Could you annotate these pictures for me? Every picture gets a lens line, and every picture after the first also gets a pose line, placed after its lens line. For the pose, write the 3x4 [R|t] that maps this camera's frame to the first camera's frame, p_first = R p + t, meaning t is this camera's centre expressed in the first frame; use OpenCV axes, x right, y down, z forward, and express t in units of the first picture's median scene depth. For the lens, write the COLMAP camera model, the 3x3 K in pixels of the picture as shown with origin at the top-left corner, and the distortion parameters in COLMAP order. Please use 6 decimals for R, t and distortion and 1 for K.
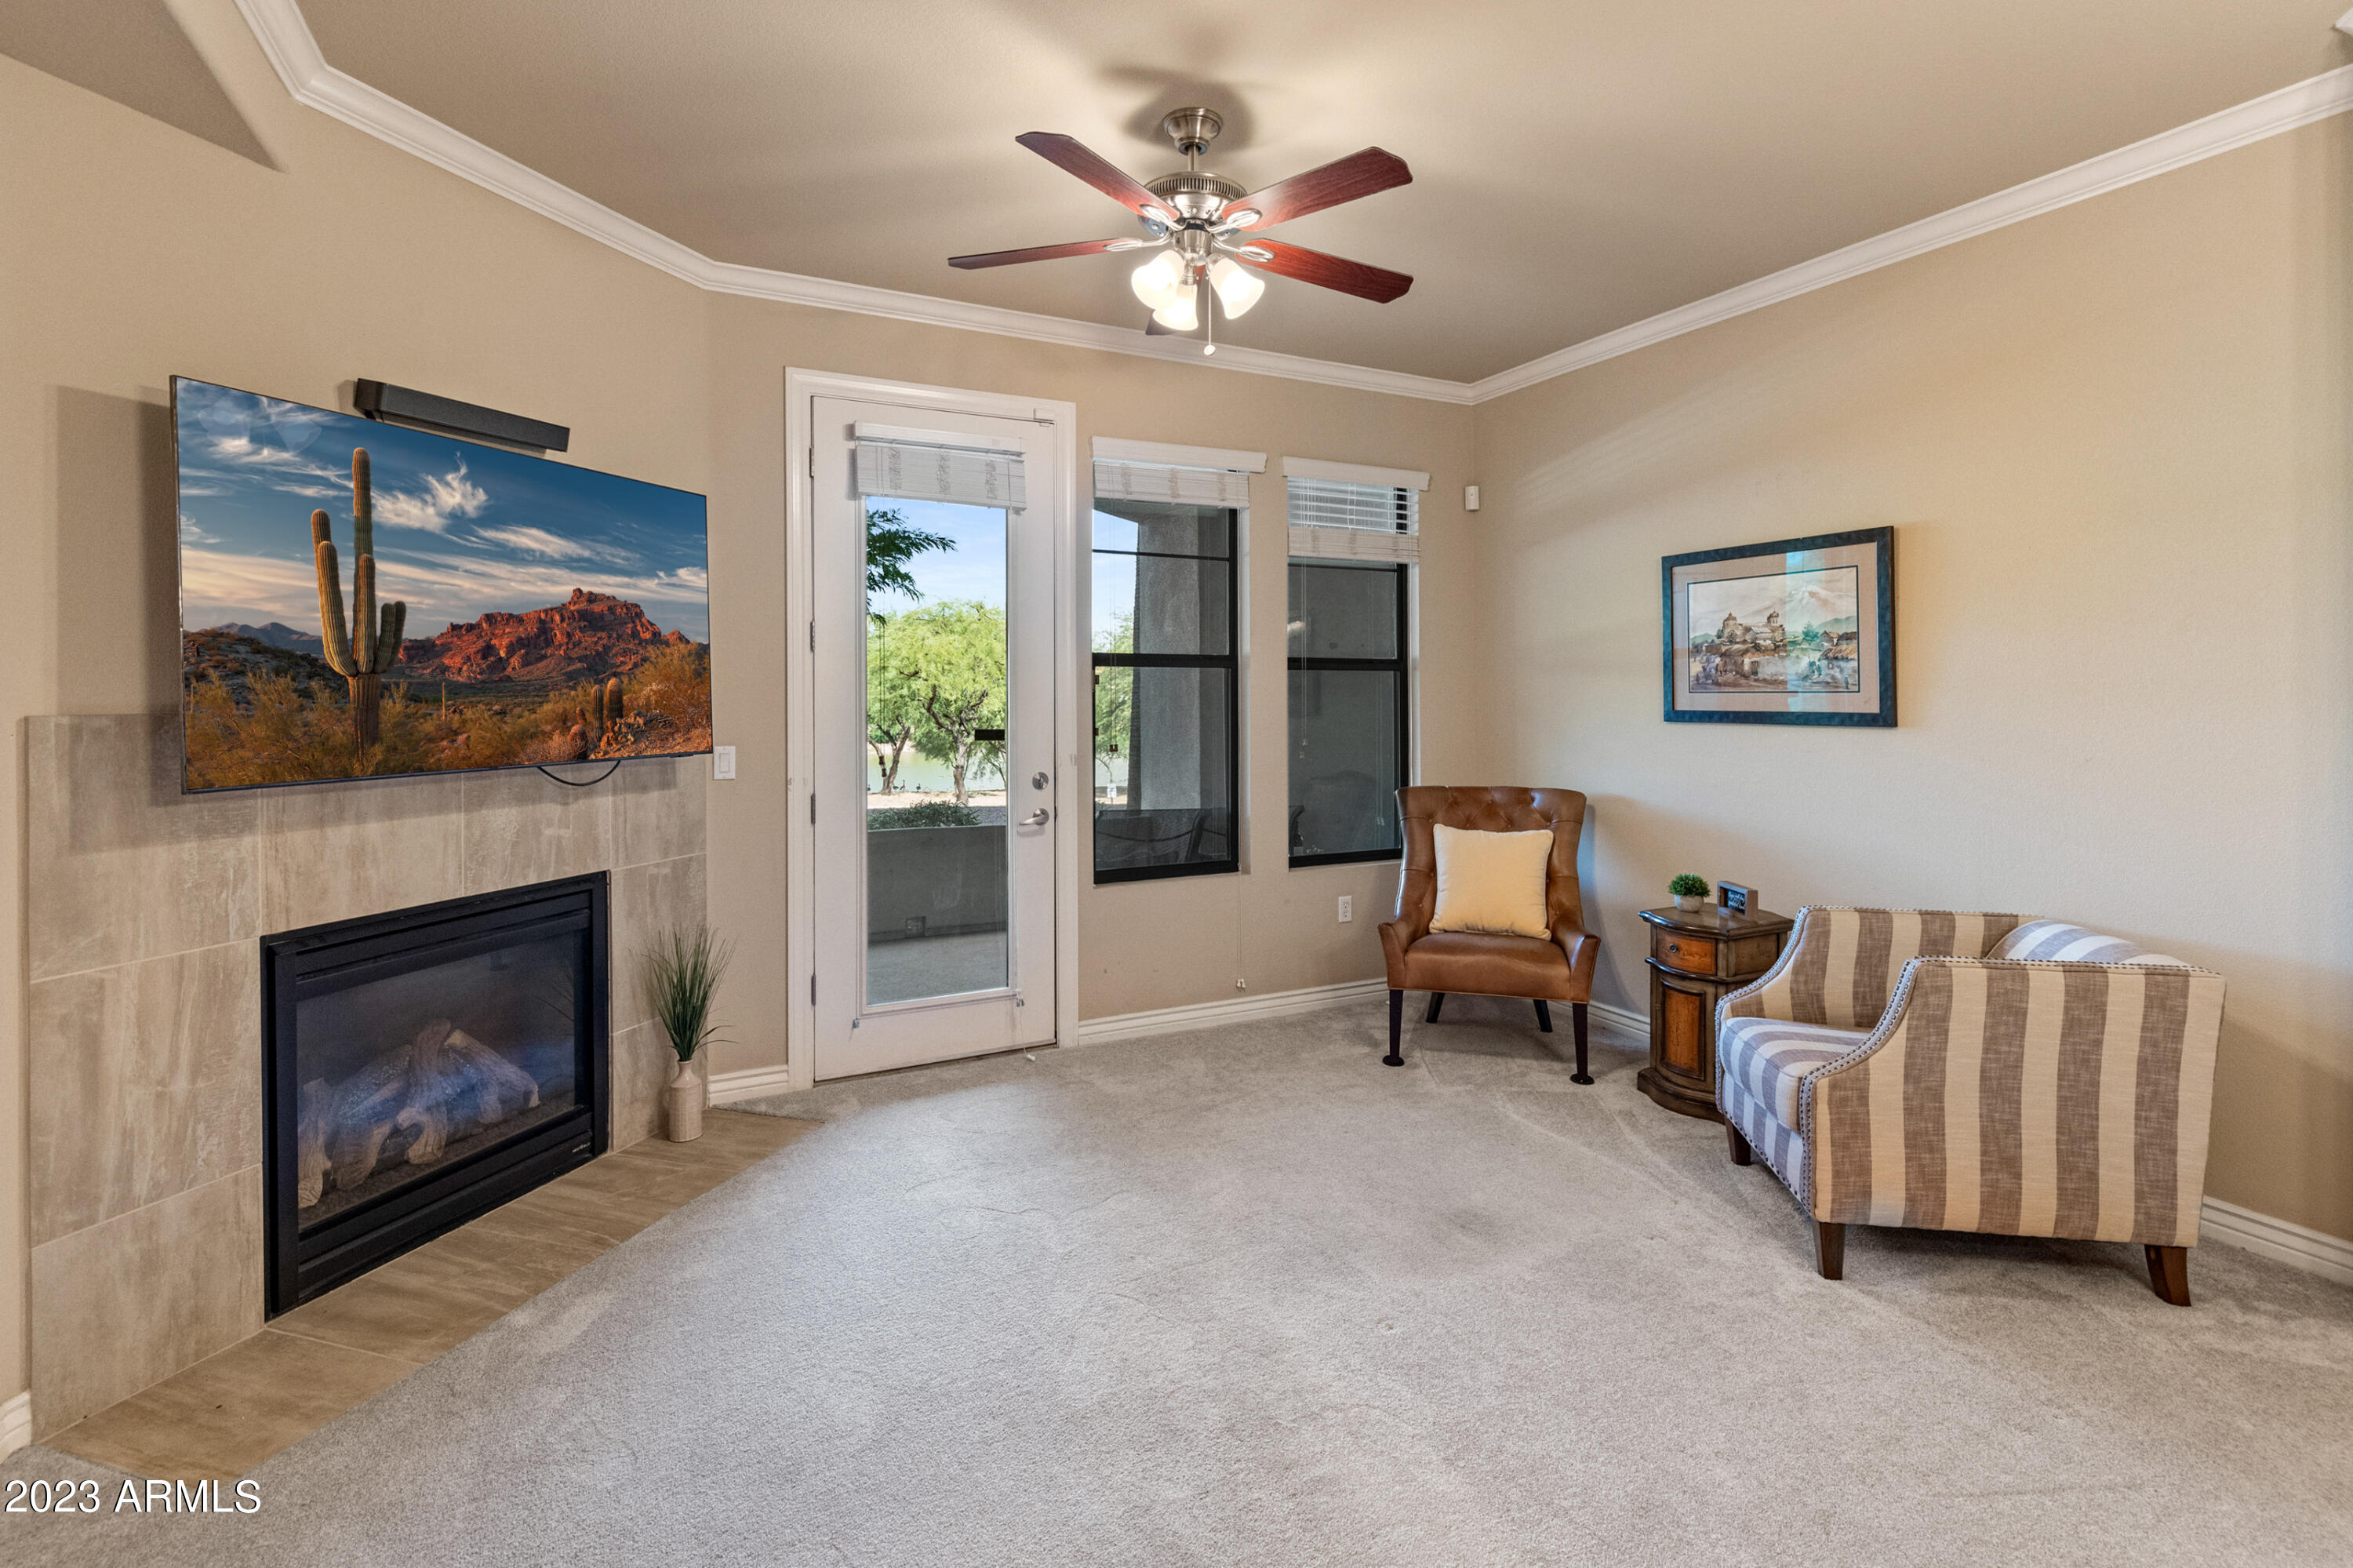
lens RADIAL K [[1124.1, 0, 1197.1], [0, 1124.1, 696.1], [0, 0, 1]] dist [0.007611, -0.000464]
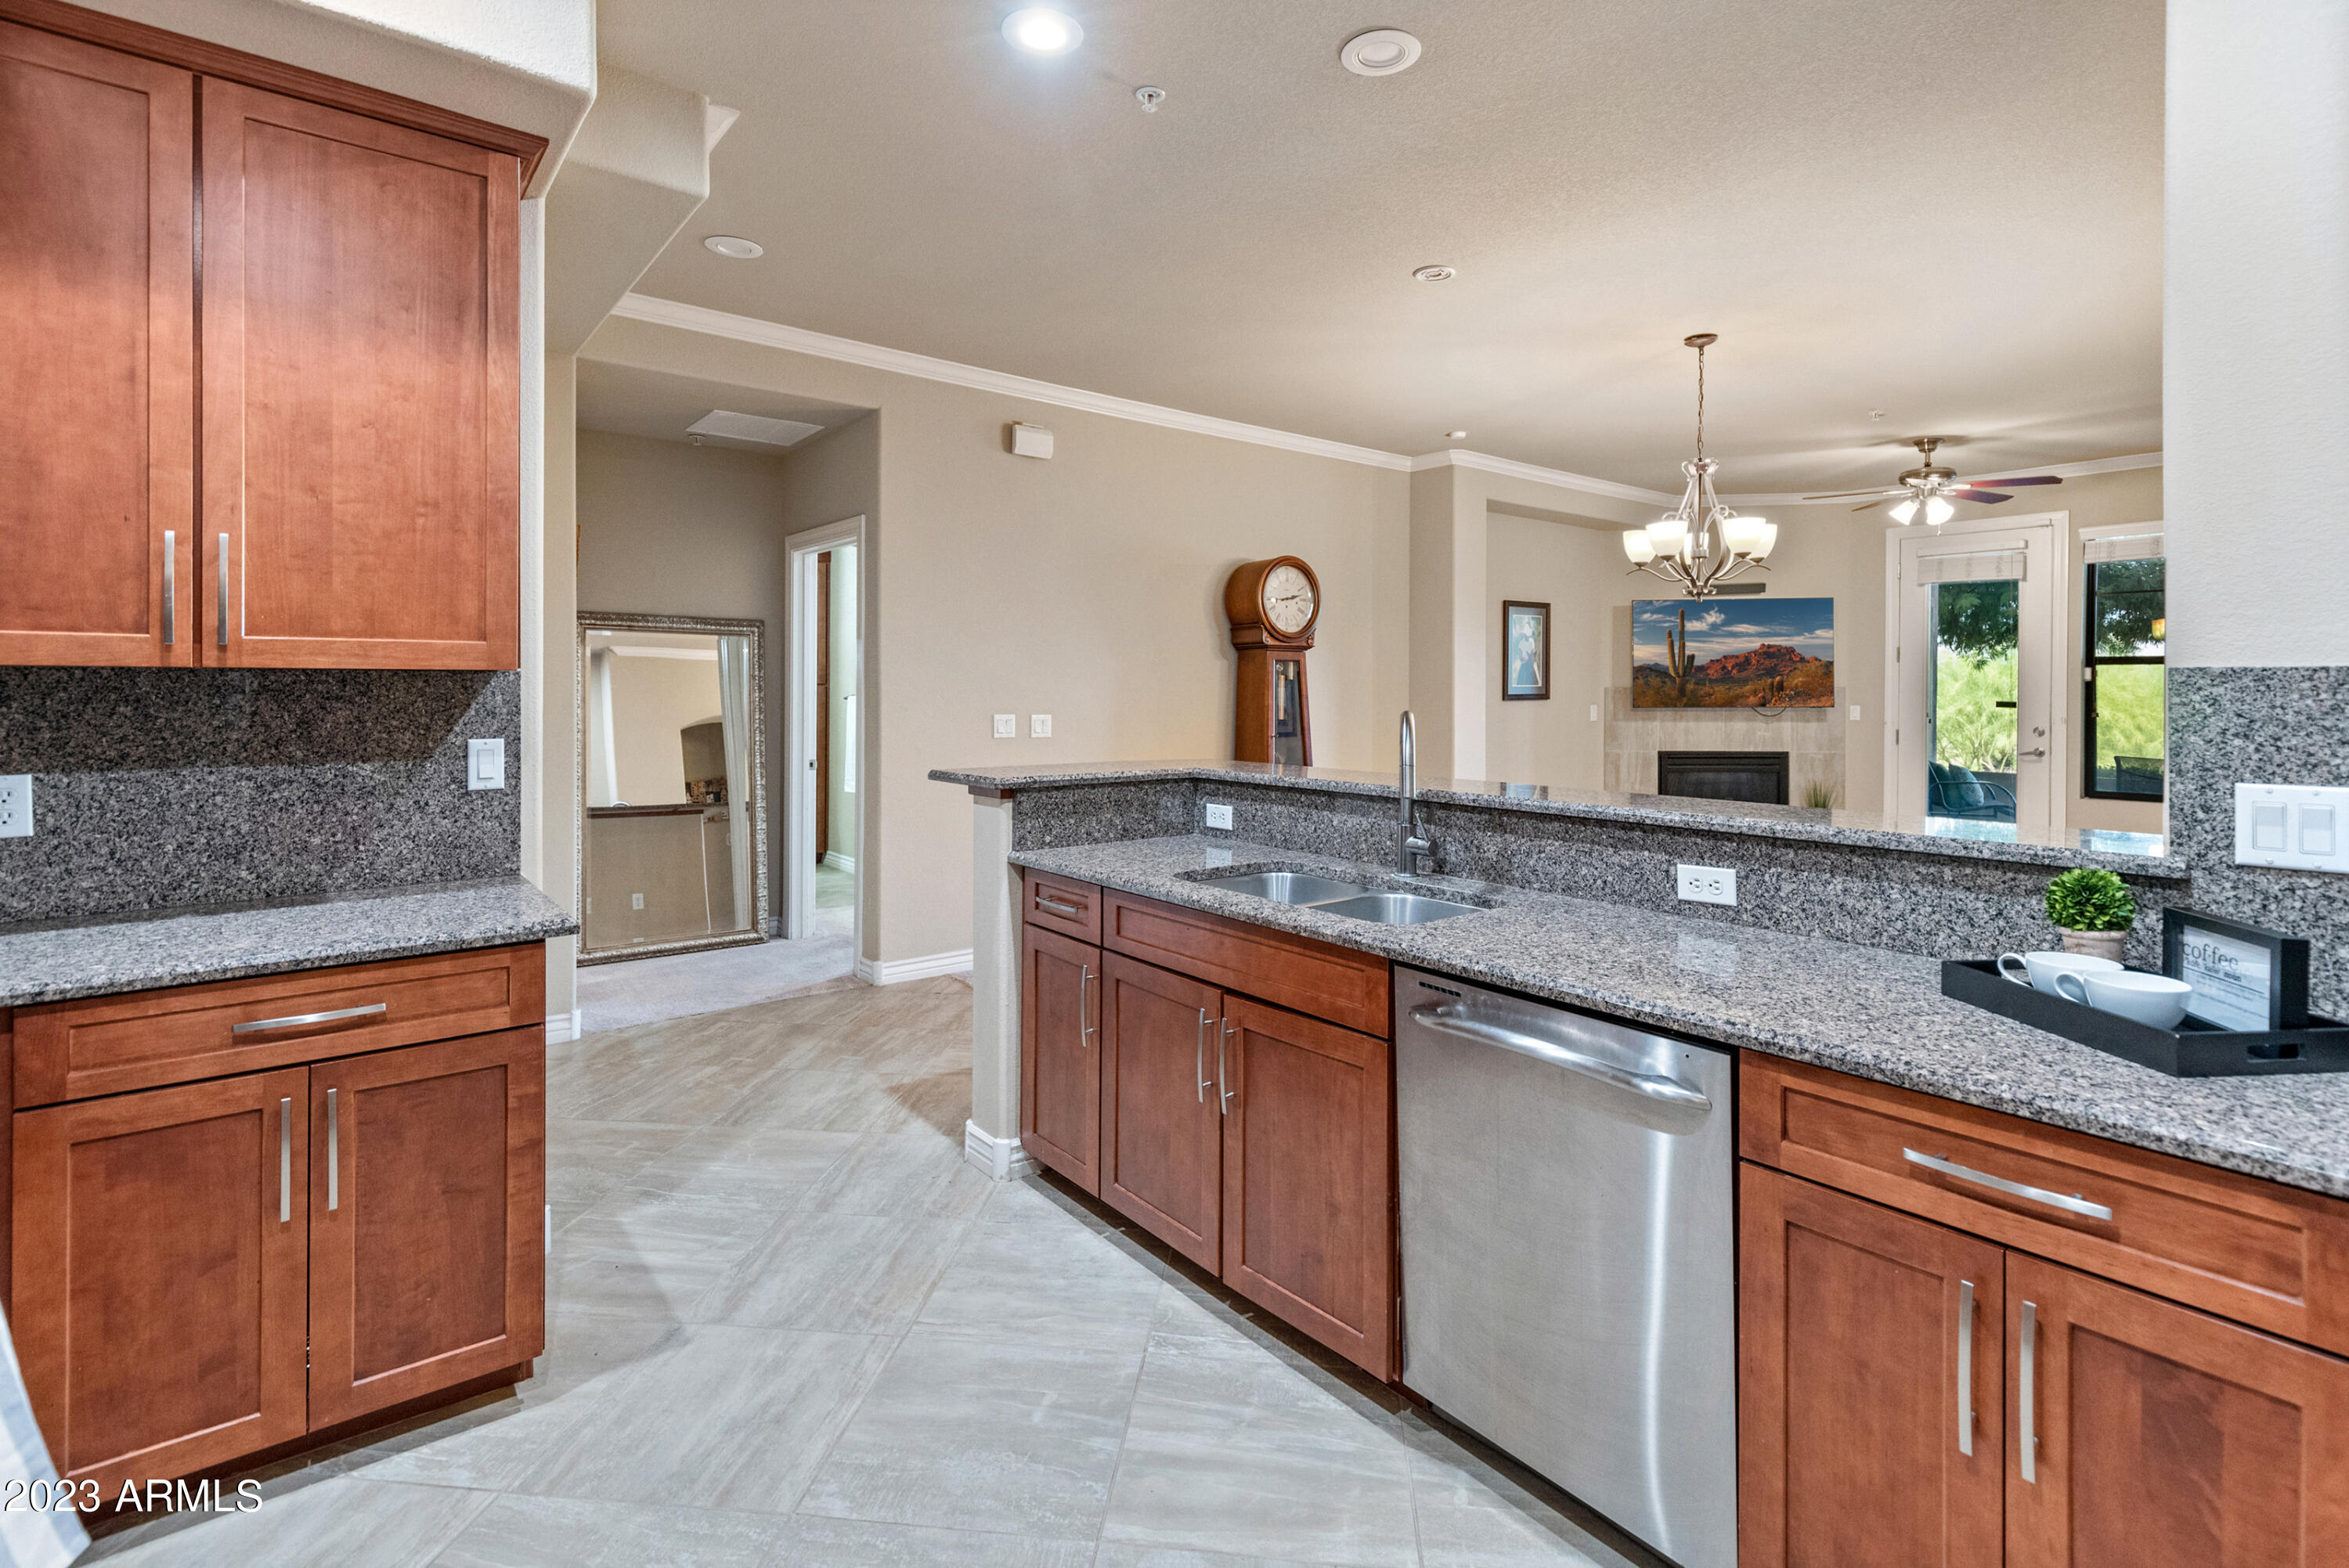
lens RADIAL K [[1086.6, 0, 1166.6], [0, 1086.6, 682.6], [0, 0, 1]] dist [0.000496, -0.000027]
pose [[0.208669, -0.000984, -0.977986, 1.757033], [-0.001385, 0.999998, -0.001301, 0.004438], [0.977985, 0.001626, 0.208667, -0.980176]]
